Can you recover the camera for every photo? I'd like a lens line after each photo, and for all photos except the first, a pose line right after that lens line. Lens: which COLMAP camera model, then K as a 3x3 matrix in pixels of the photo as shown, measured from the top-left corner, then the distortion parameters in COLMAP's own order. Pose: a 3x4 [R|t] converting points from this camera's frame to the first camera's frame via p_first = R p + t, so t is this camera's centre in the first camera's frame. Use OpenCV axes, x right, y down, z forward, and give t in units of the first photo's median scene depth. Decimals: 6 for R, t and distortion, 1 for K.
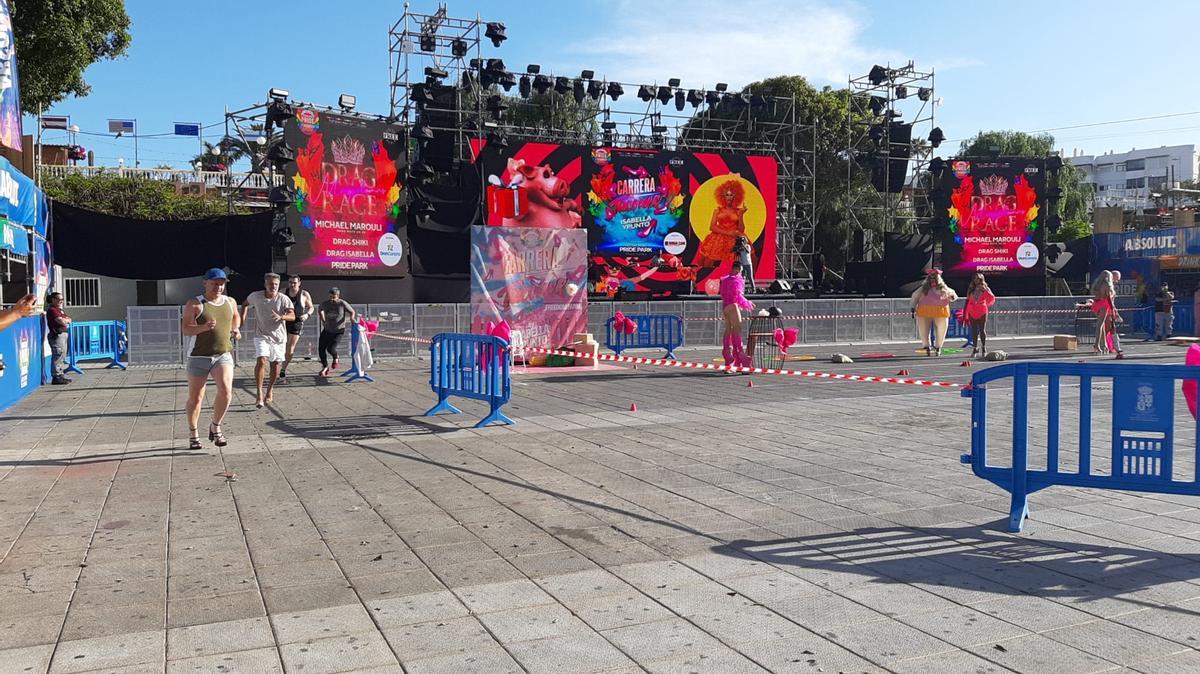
lens RADIAL K [[934.3, 0, 594.0], [0, 934.3, 334.6], [0, 0, 1]] dist [0.090262, -0.167449]
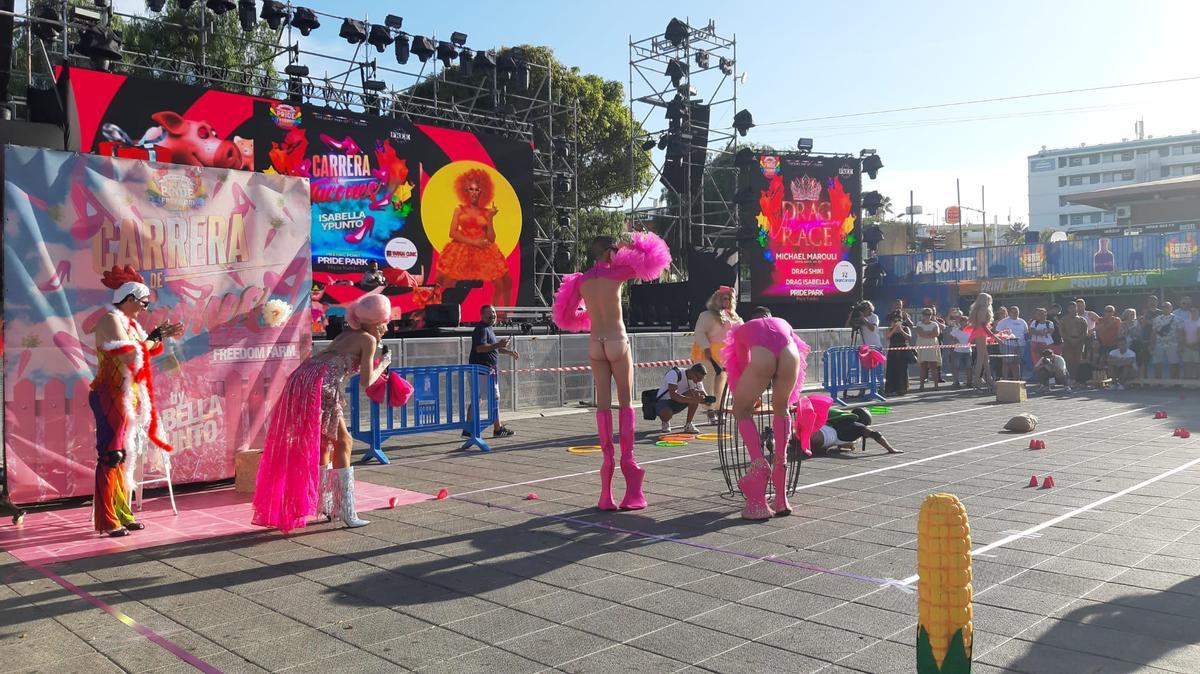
lens RADIAL K [[934.3, 0, 594.0], [0, 934.3, 334.6], [0, 0, 1]] dist [0.090262, -0.167449]
pose [[0.935642, -0.010787, 0.352787, -0.024950], [0.024887, 0.999061, -0.035457, -0.011386], [-0.352073, 0.041954, 0.935032, 0.327040]]
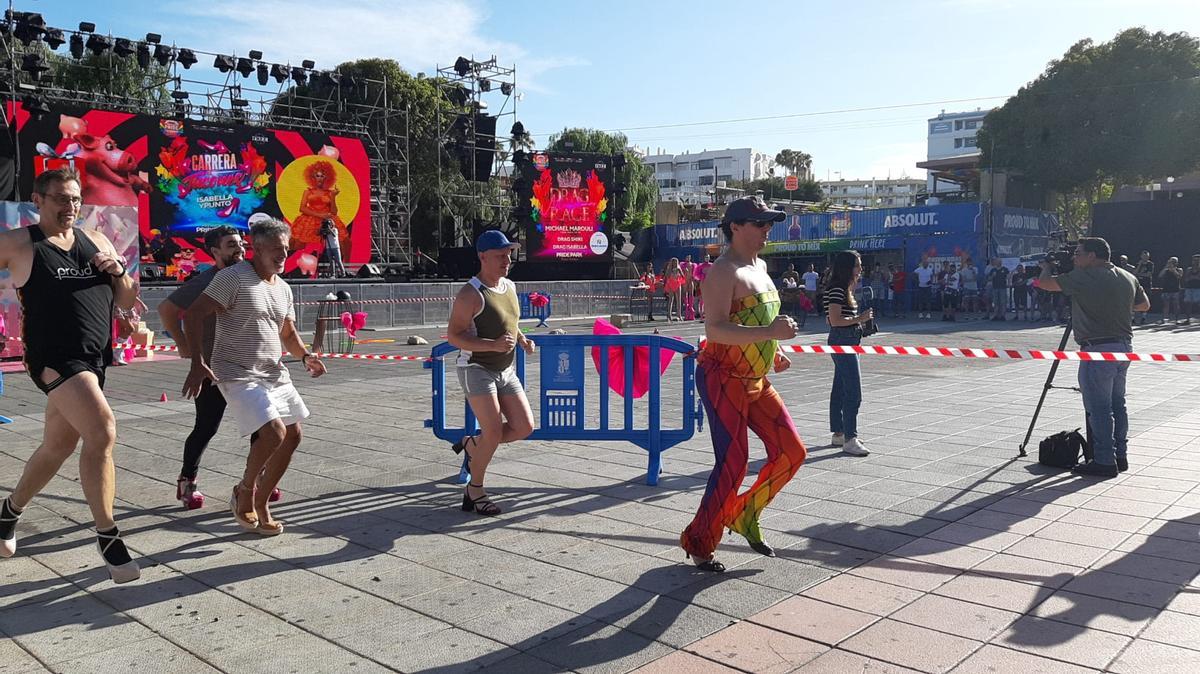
lens RADIAL K [[945.9, 0, 601.7], [0, 945.9, 319.0], [0, 0, 1]] dist [0.083215, -0.169566]
pose [[0.919801, -0.019862, 0.391882, 0.024840], [0.019967, 0.999793, 0.003809, 0.001147], [-0.391877, 0.004321, 0.920008, -0.022306]]
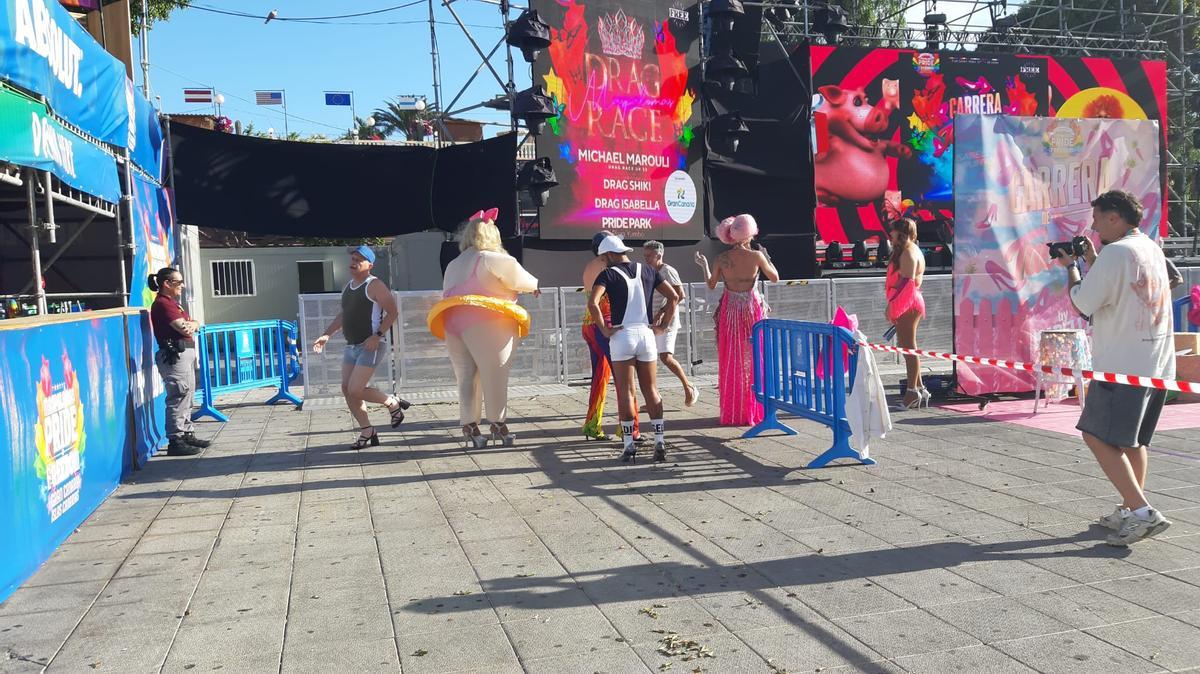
lens RADIAL K [[925.2, 0, 572.9], [0, 925.2, 324.1], [0, 0, 1]] dist [0.065730, -0.143045]
pose [[0.988758, -0.015632, -0.148708, -0.151137], [0.016718, 0.999842, 0.006055, -0.008033], [0.148590, -0.008473, 0.988863, 0.287511]]
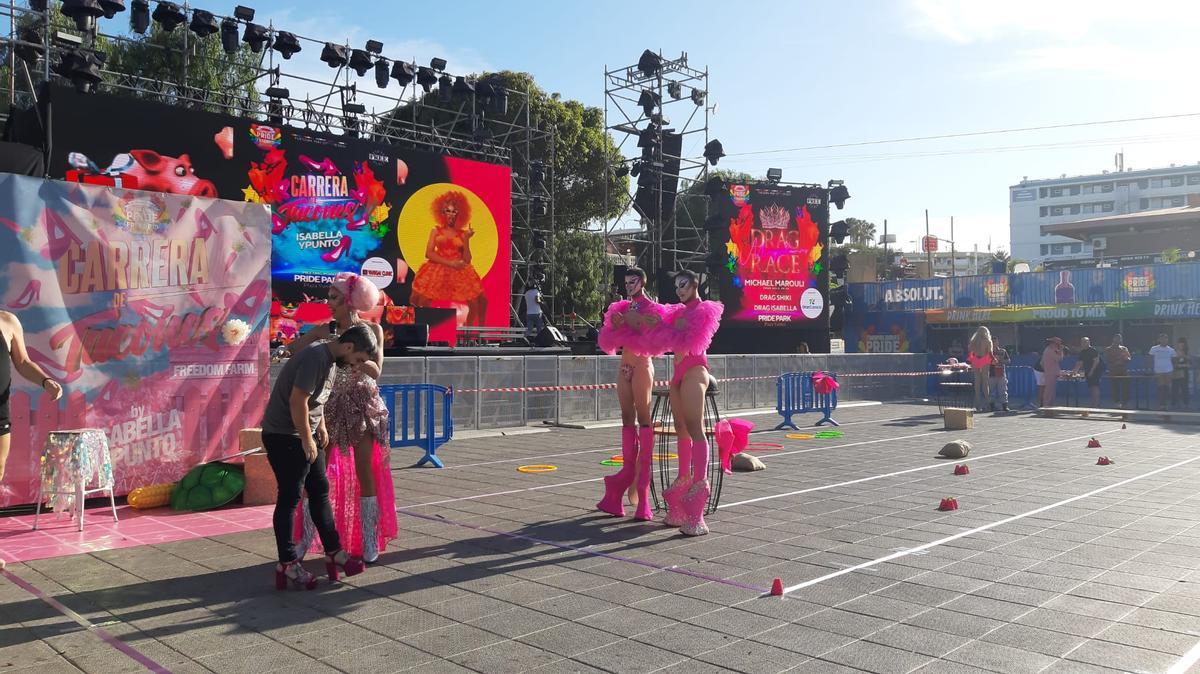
lens RADIAL K [[934.3, 0, 594.0], [0, 934.3, 334.6], [0, 0, 1]] dist [0.090262, -0.167449]
pose [[0.930897, 0.013719, 0.365024, -0.017988], [0.007288, 0.998398, -0.056111, -0.011955], [-0.365209, 0.054894, 0.929306, 0.307614]]
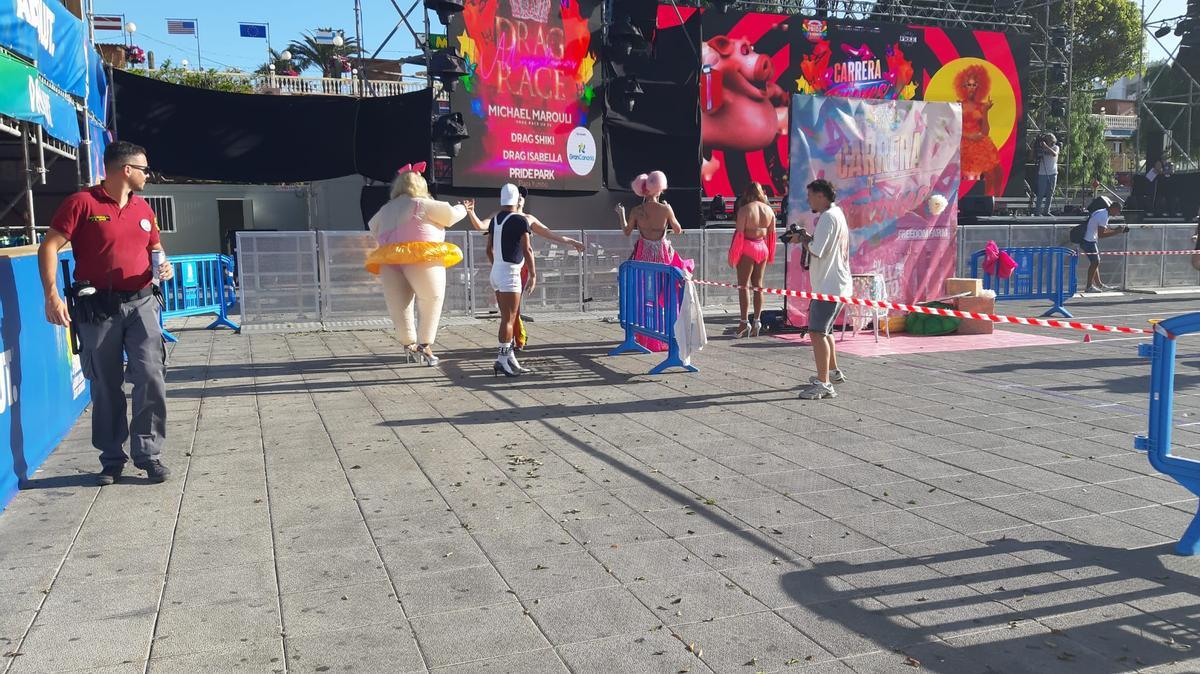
lens RADIAL K [[926.4, 0, 580.6], [0, 926.4, 342.5], [0, 0, 1]] dist [0.055453, -0.124726]
pose [[0.998363, 0.007755, -0.056661, -0.136098], [-0.002757, 0.996139, 0.087749, -0.007100], [0.057122, -0.087449, 0.994530, 0.231305]]
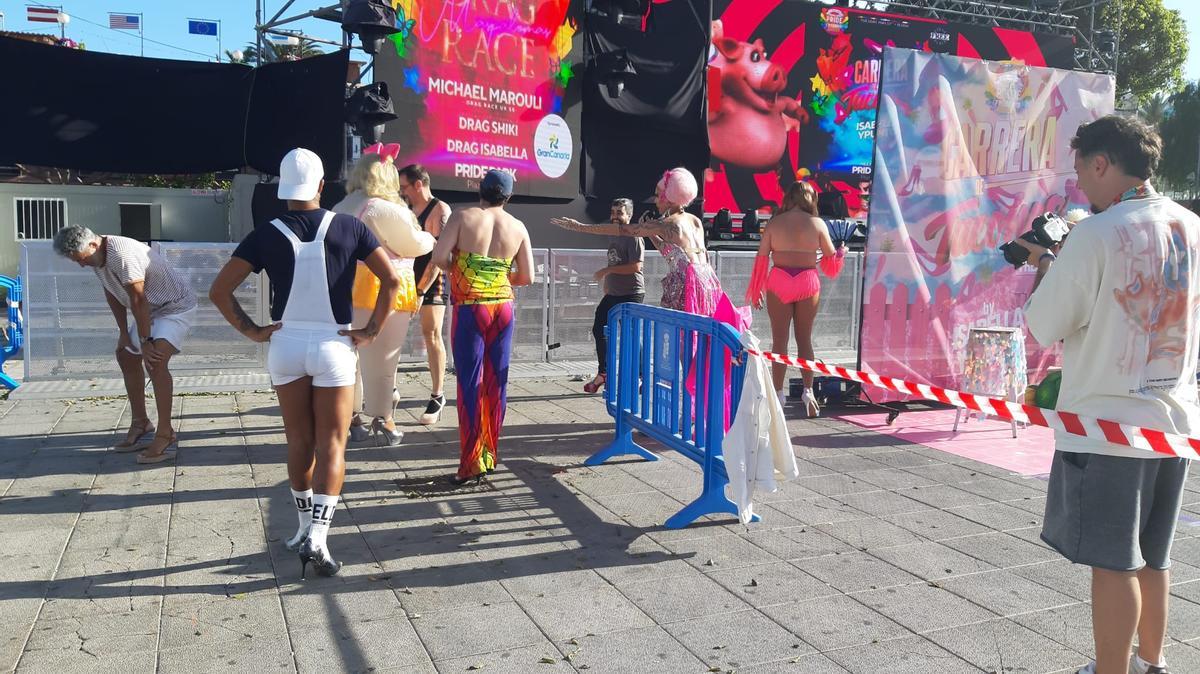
lens RADIAL K [[926.4, 0, 580.6], [0, 926.4, 342.5], [0, 0, 1]] dist [0.055453, -0.124726]
pose [[0.999248, 0.026895, -0.027918, -0.141053], [-0.025008, 0.997514, 0.065877, -0.010778], [0.029620, -0.065129, 0.997437, 0.356302]]
